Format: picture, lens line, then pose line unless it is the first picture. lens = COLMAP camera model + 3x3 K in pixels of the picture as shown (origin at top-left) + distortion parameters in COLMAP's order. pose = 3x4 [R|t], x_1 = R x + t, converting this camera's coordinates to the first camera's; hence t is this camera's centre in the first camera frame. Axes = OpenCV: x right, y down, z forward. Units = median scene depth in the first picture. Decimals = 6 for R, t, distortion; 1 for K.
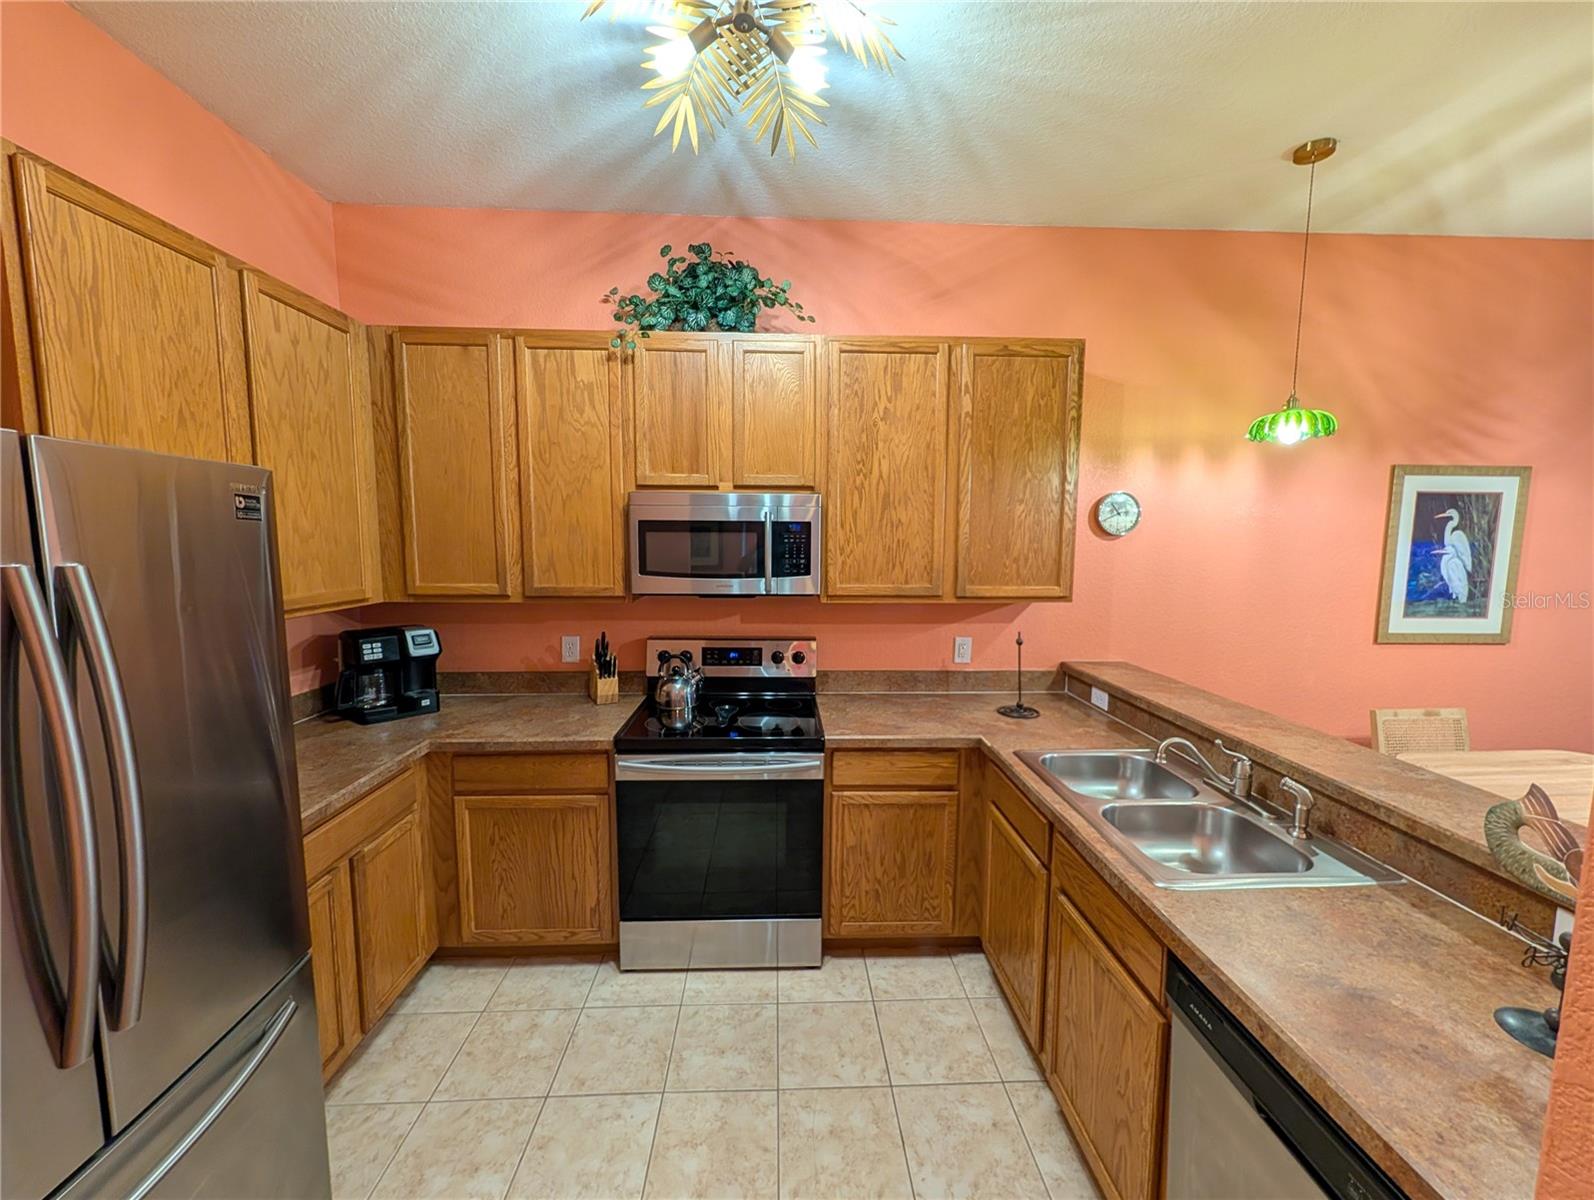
lens RADIAL K [[612.3, 0, 797.0], [0, 612.3, 600.0], [0, 0, 1]] dist [0.000636, 0.000282]
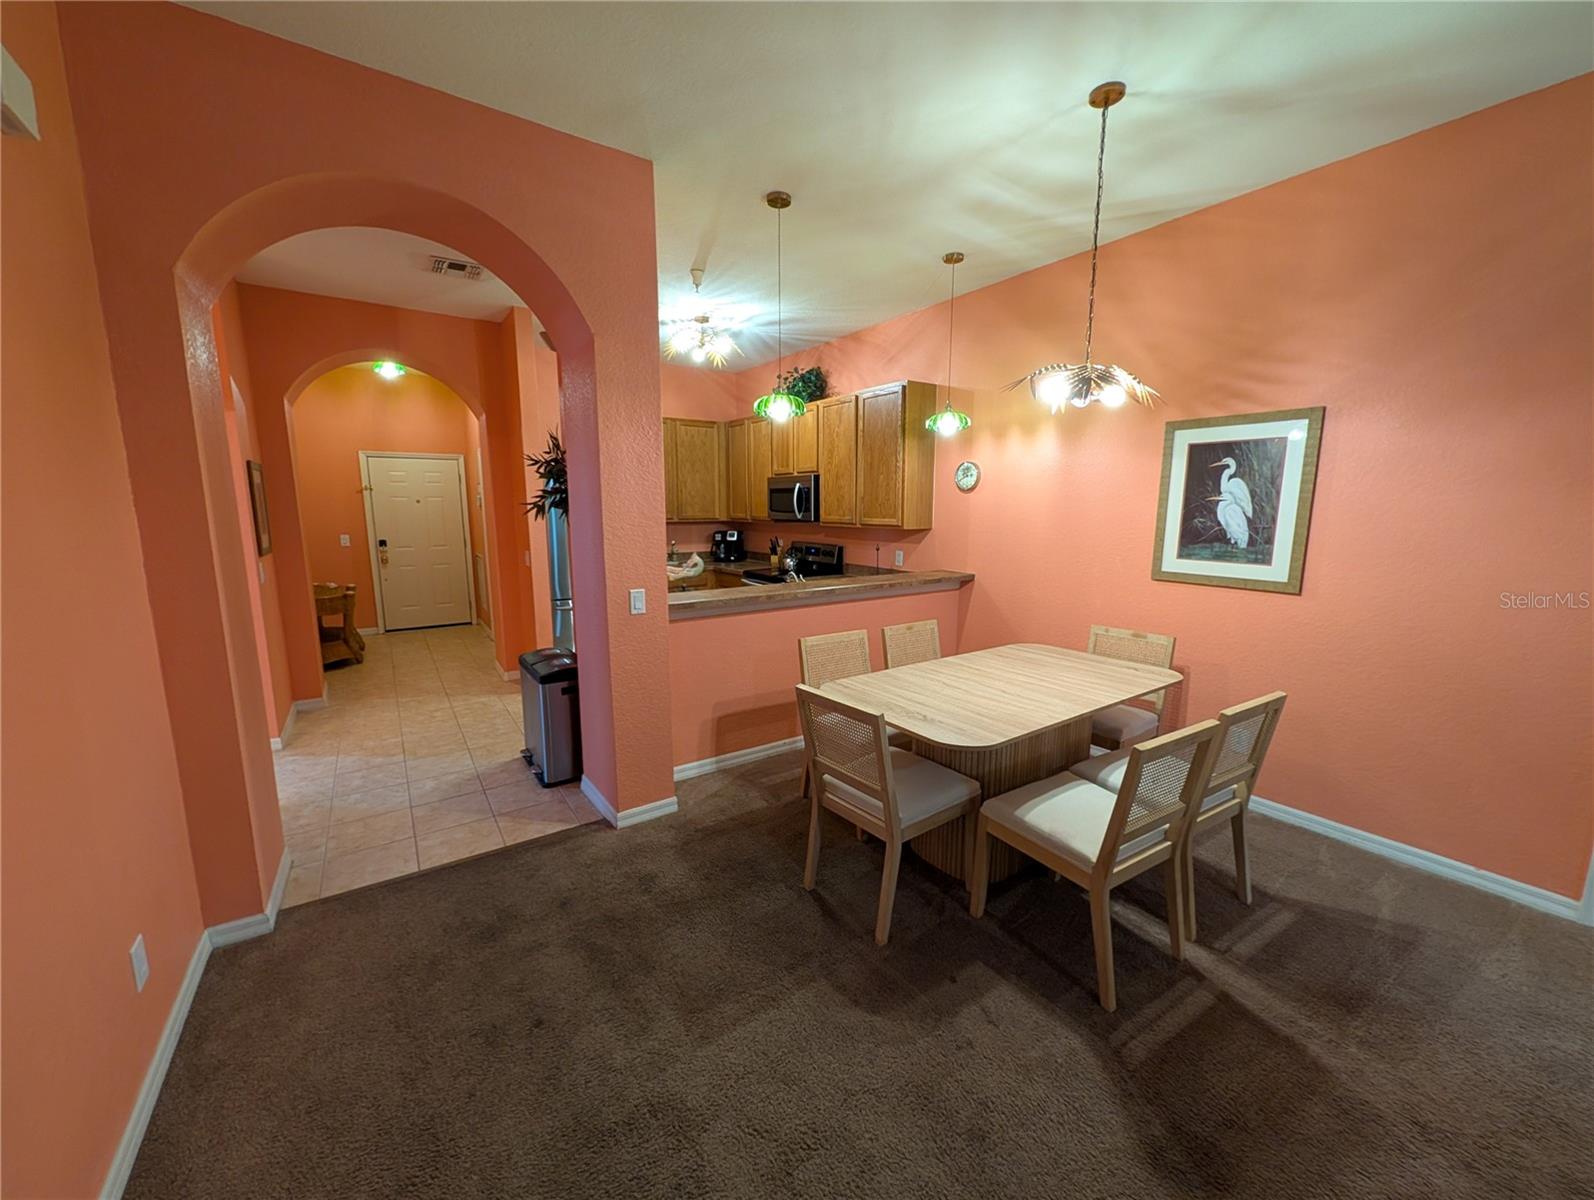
lens RADIAL K [[612.3, 0, 797.0], [0, 612.3, 600.0], [0, 0, 1]] dist [0.000636, 0.000282]
pose [[0.533222, 0.127495, -0.836313, 1.579558], [-0.079119, 0.991761, 0.100748, 0.046928], [0.842268, 0.012447, 0.538916, -0.188361]]
